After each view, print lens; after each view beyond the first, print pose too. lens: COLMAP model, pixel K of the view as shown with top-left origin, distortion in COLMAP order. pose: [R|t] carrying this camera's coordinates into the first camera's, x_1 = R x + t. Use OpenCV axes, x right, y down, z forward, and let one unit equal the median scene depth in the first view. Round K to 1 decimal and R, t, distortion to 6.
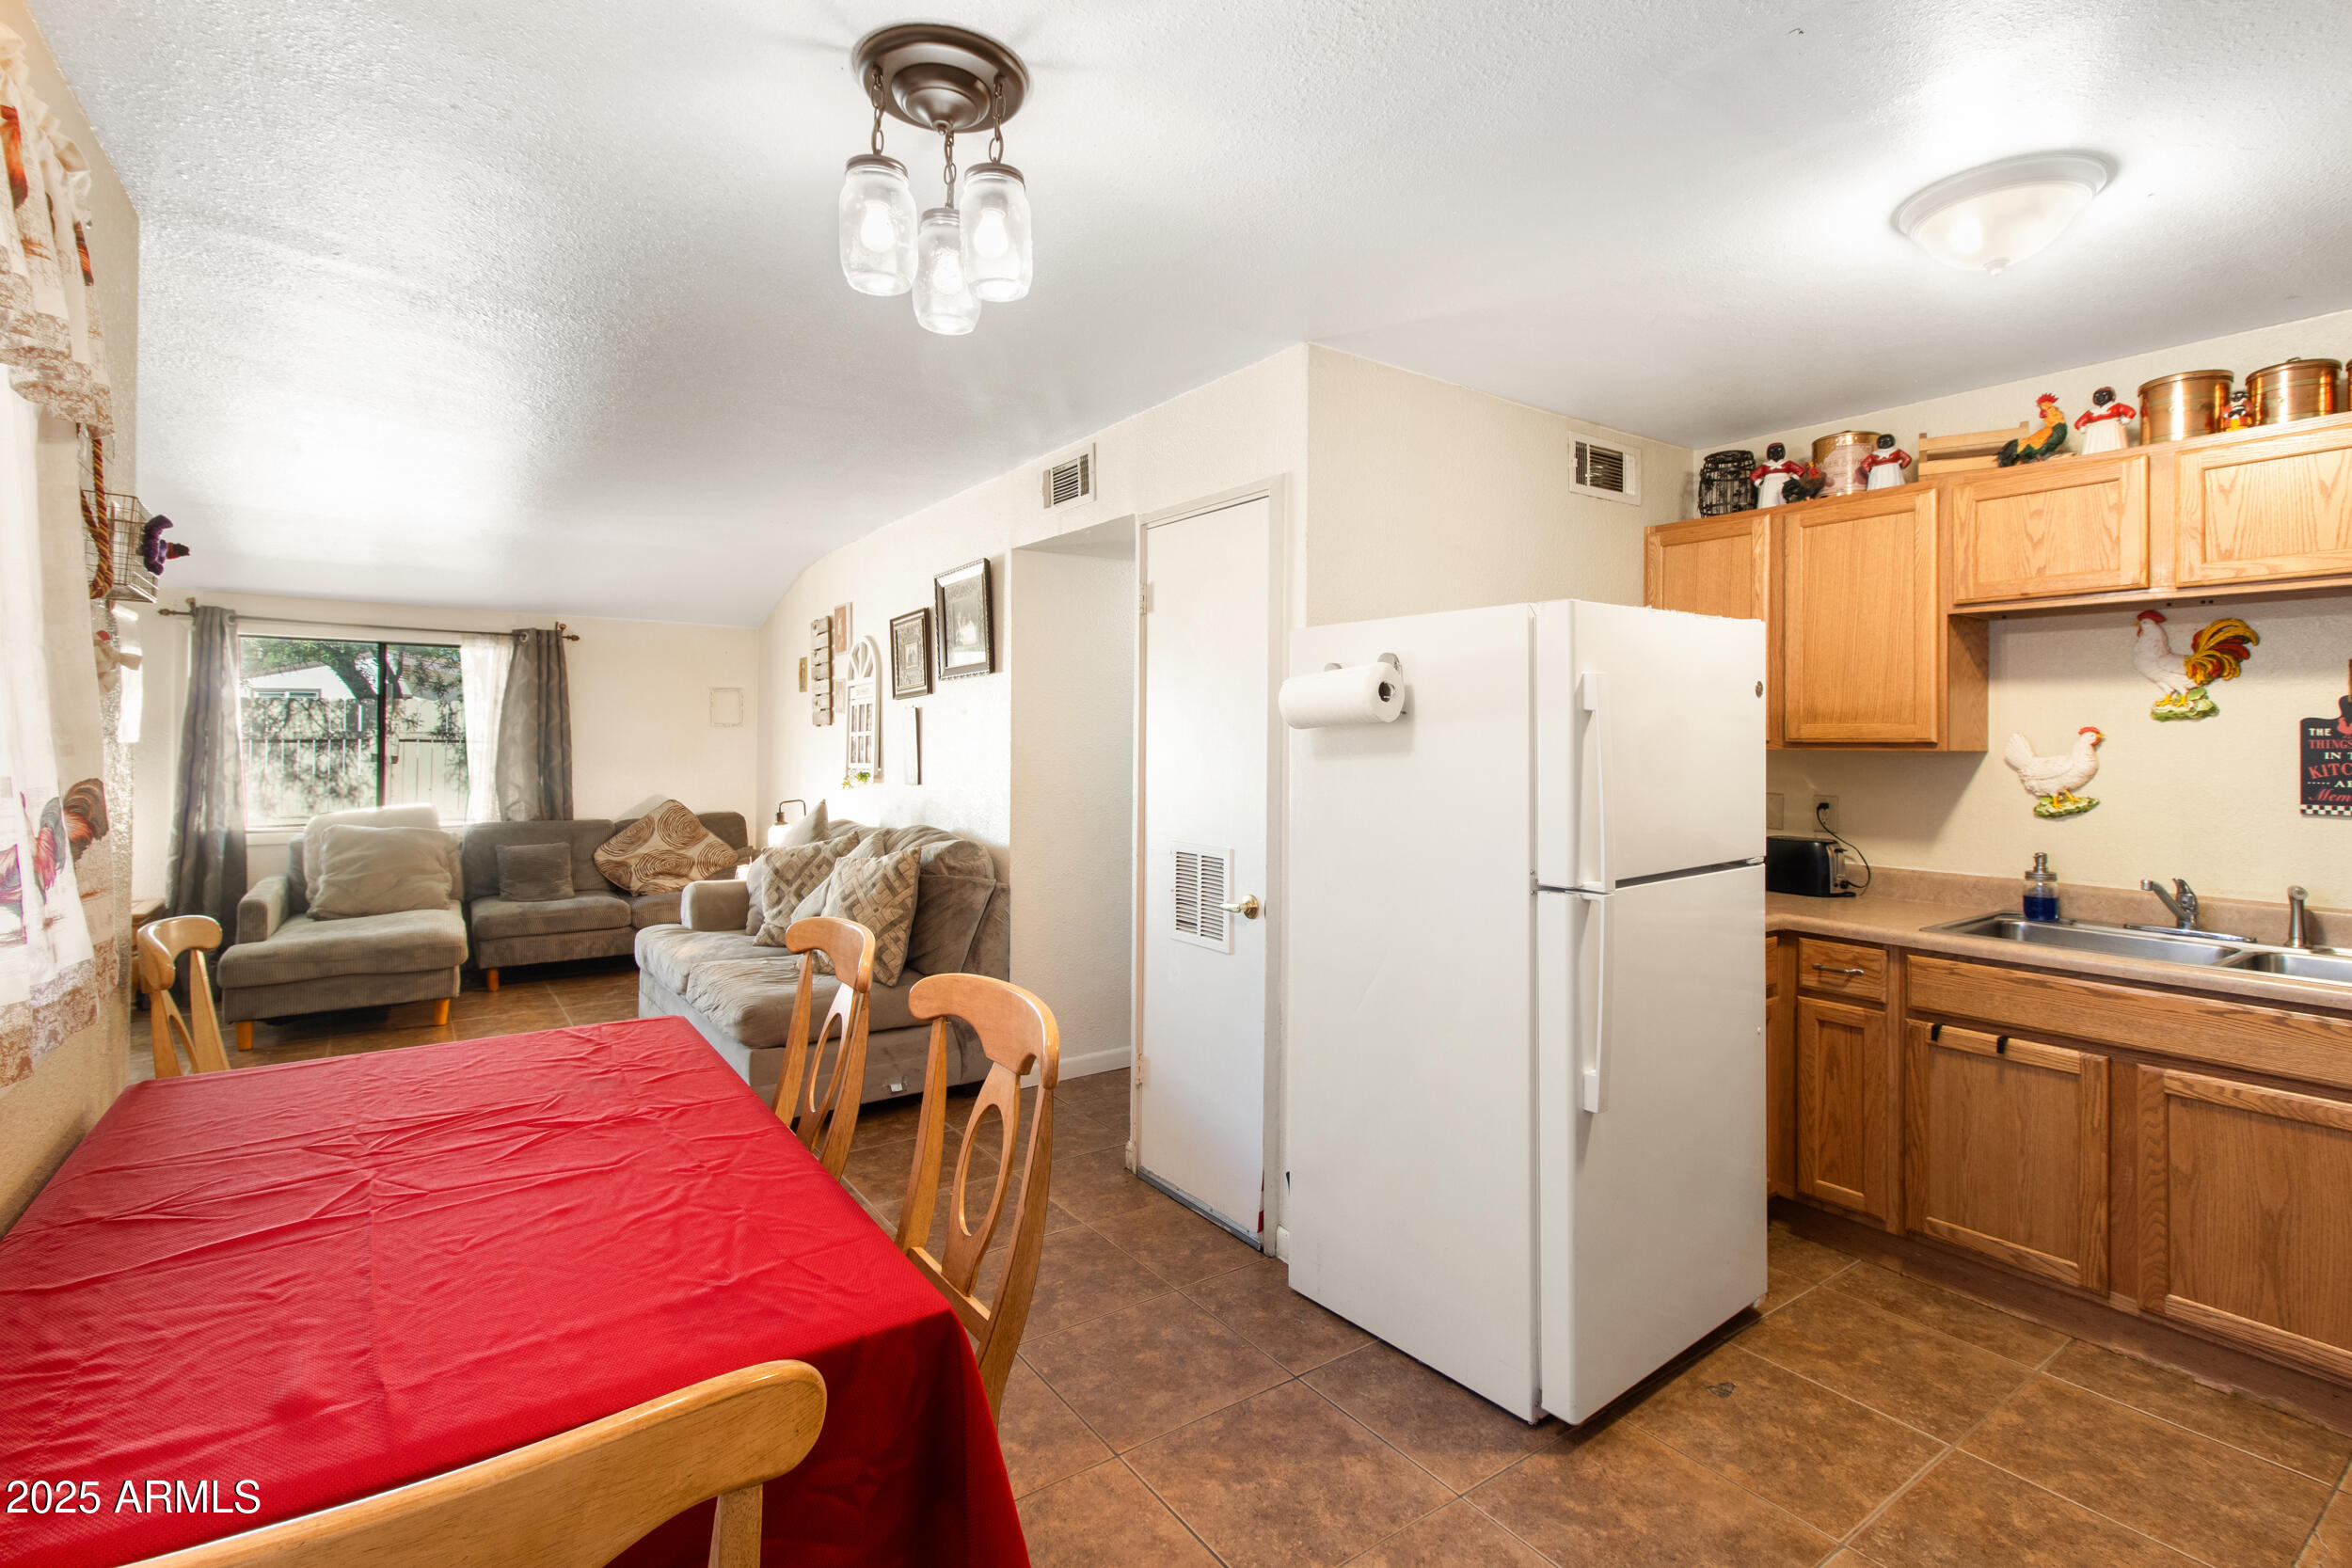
lens RADIAL K [[1102.1, 0, 1180.4], [0, 1102.1, 733.0], [0, 0, 1]] dist [0.001907, 0.000392]
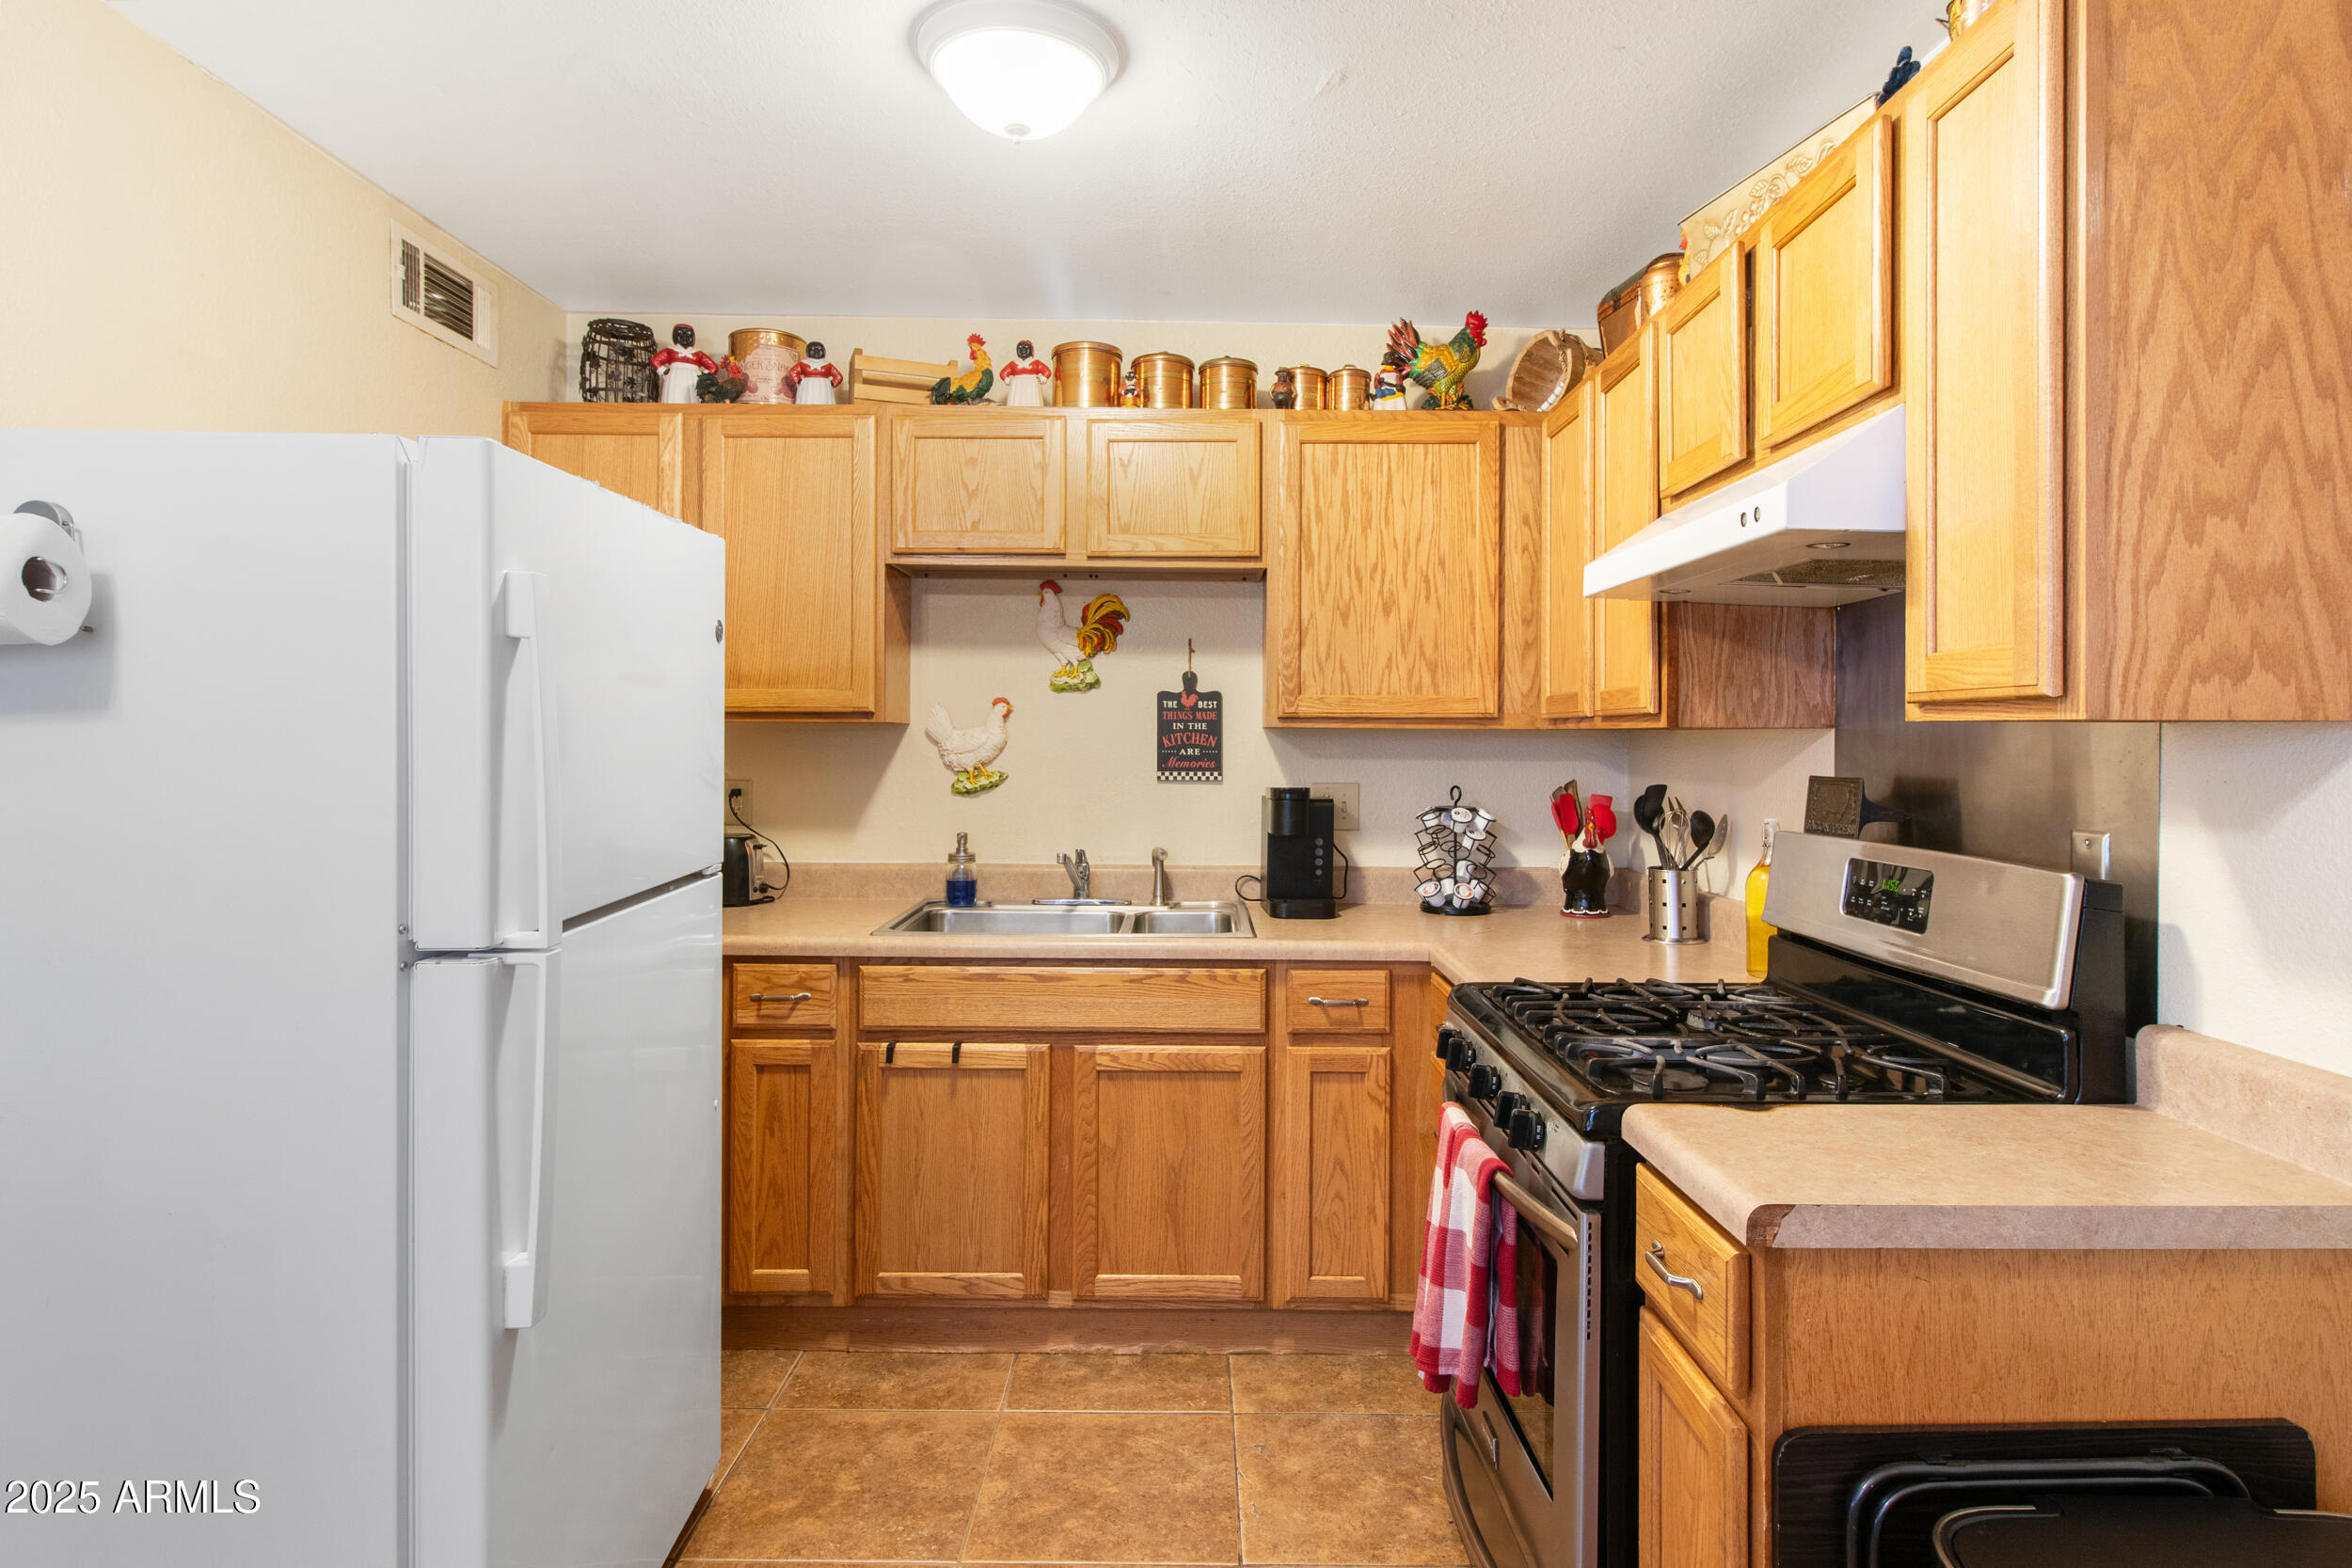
lens RADIAL K [[1266.3, 0, 1192.3], [0, 1266.3, 734.6], [0, 0, 1]] dist [0.001564, 0.000725]
pose [[0.573186, -0.002568, 0.819421, 0.022035], [-0.007668, 0.999934, 0.008497, 0.016754], [-0.819389, -0.011154, 0.573129, 0.248846]]
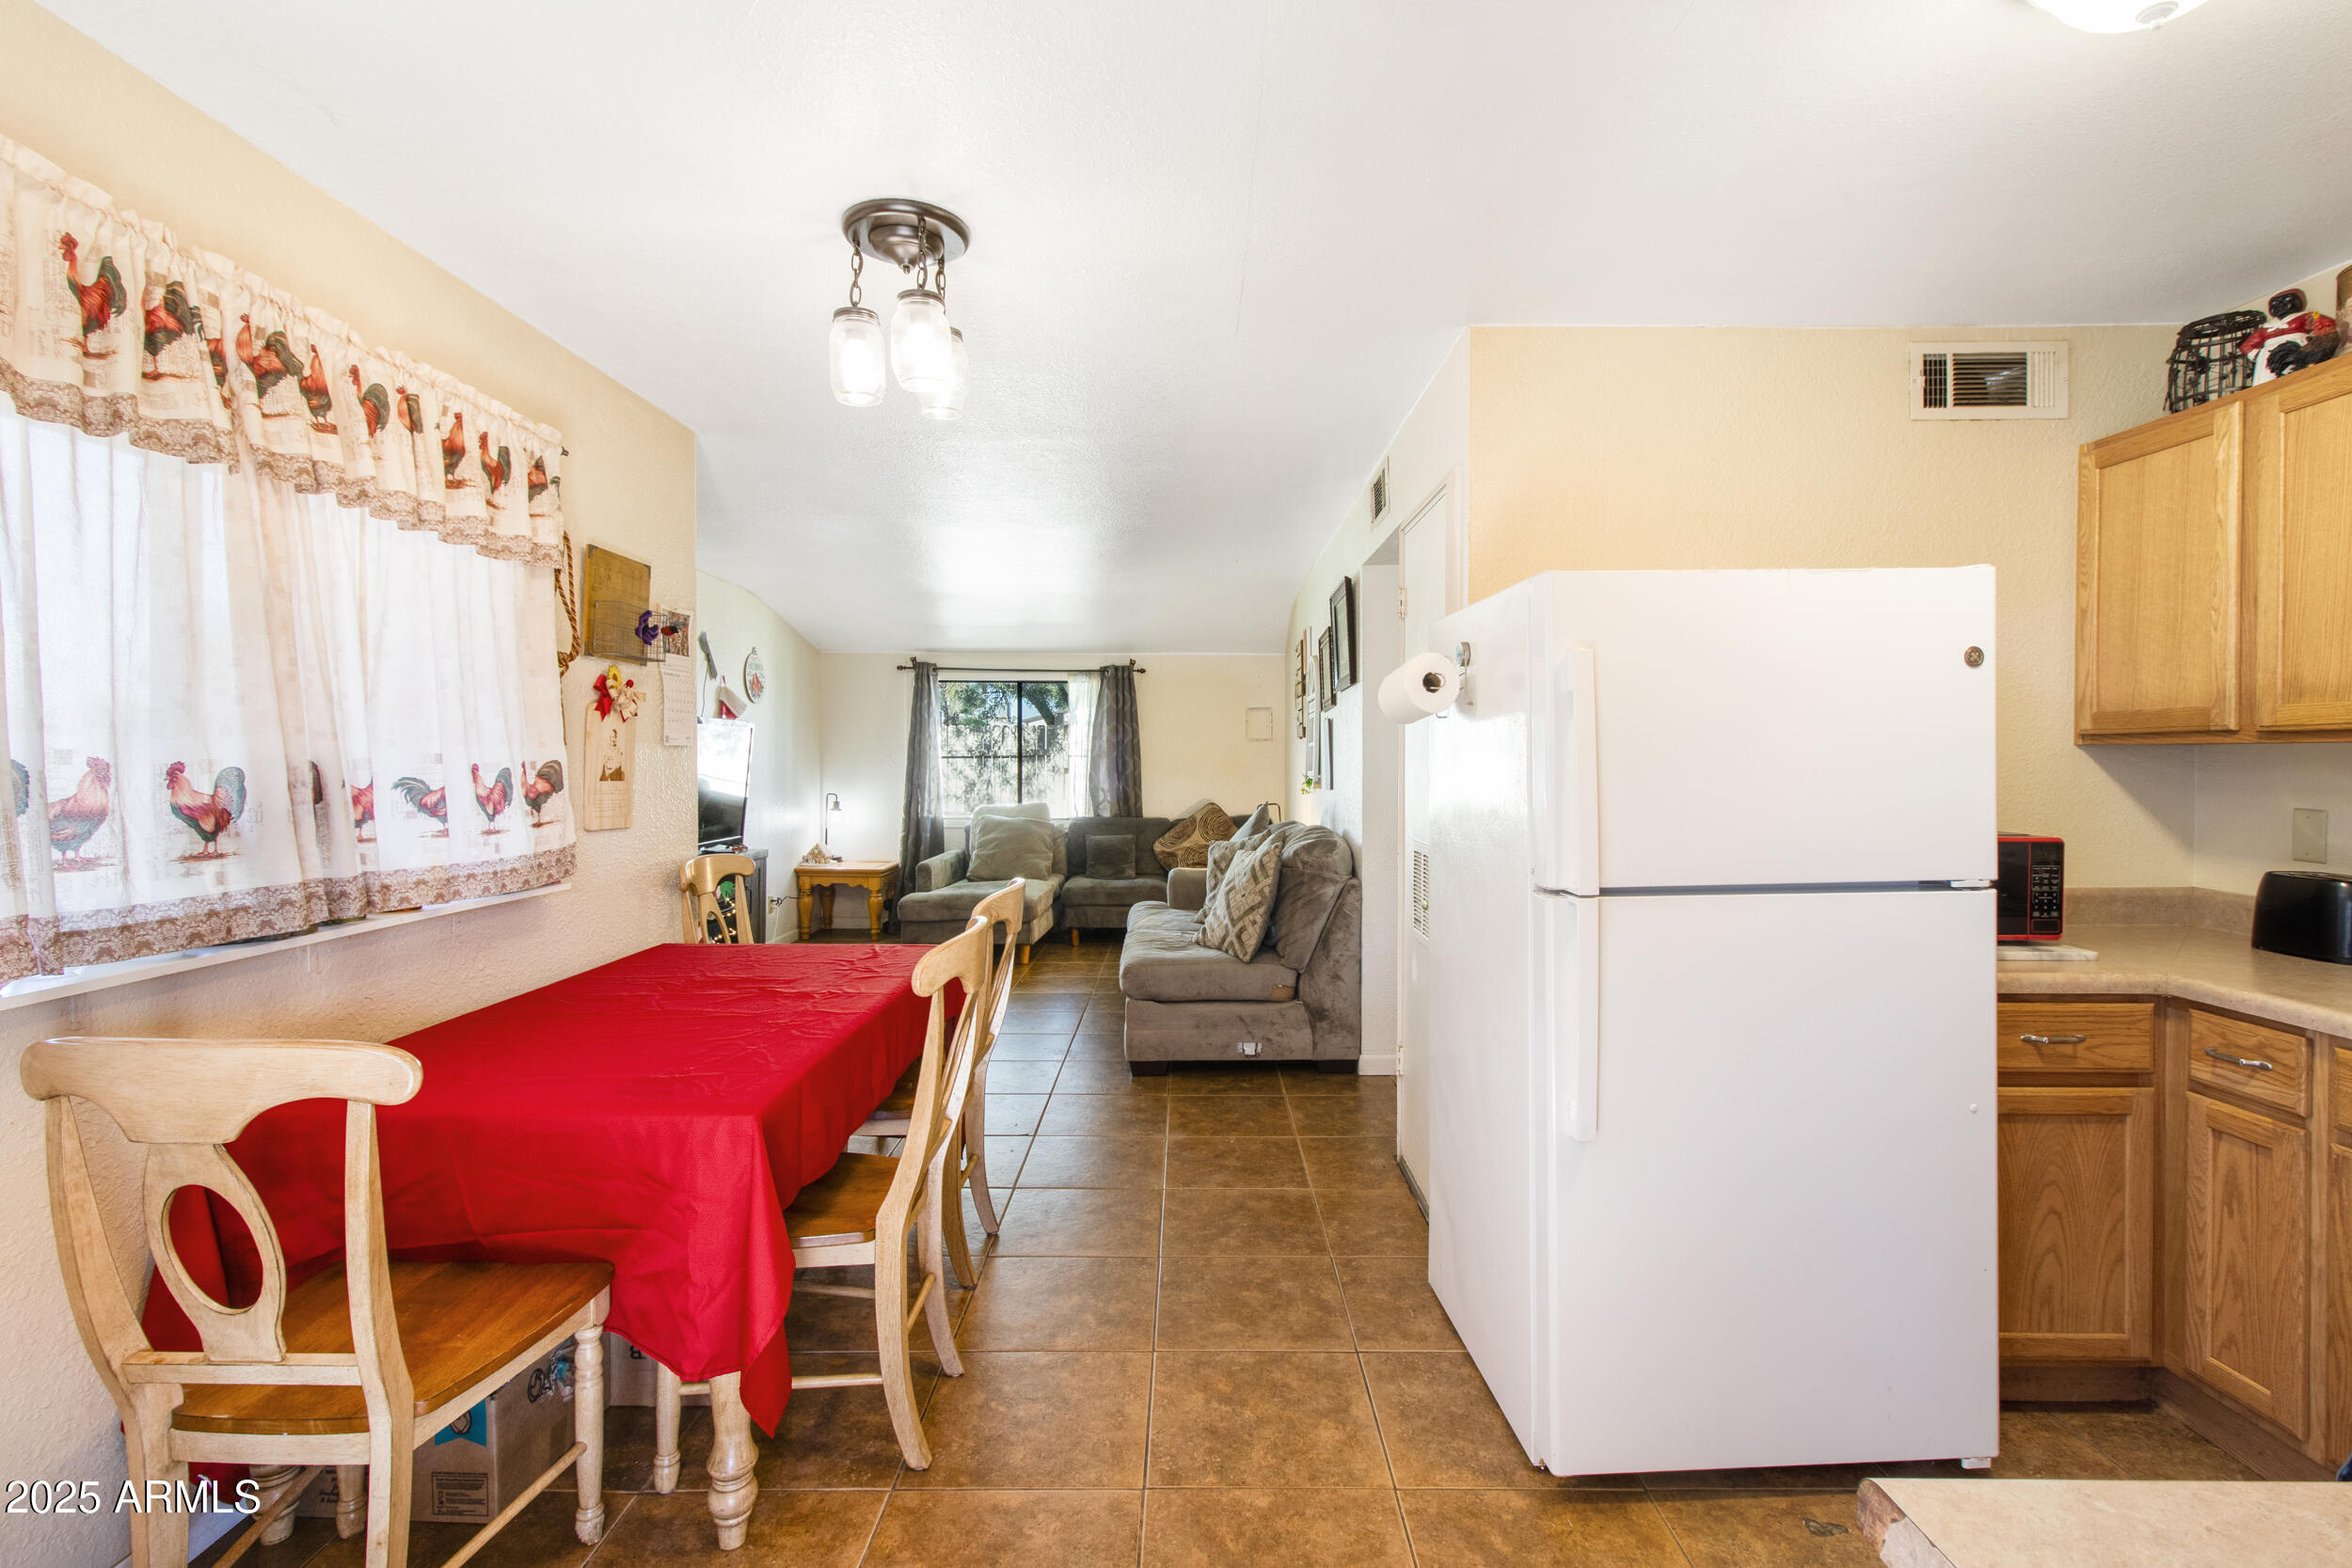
lens RADIAL K [[1084.9, 0, 1177.8], [0, 1084.9, 770.2], [0, 0, 1]] dist [-0.000512, -0.000014]
pose [[0.812114, 0.001715, -0.583497, 0.471568], [0.008083, 0.999867, 0.014189, 0.020523], [0.583443, -0.016239, 0.811992, 0.072932]]
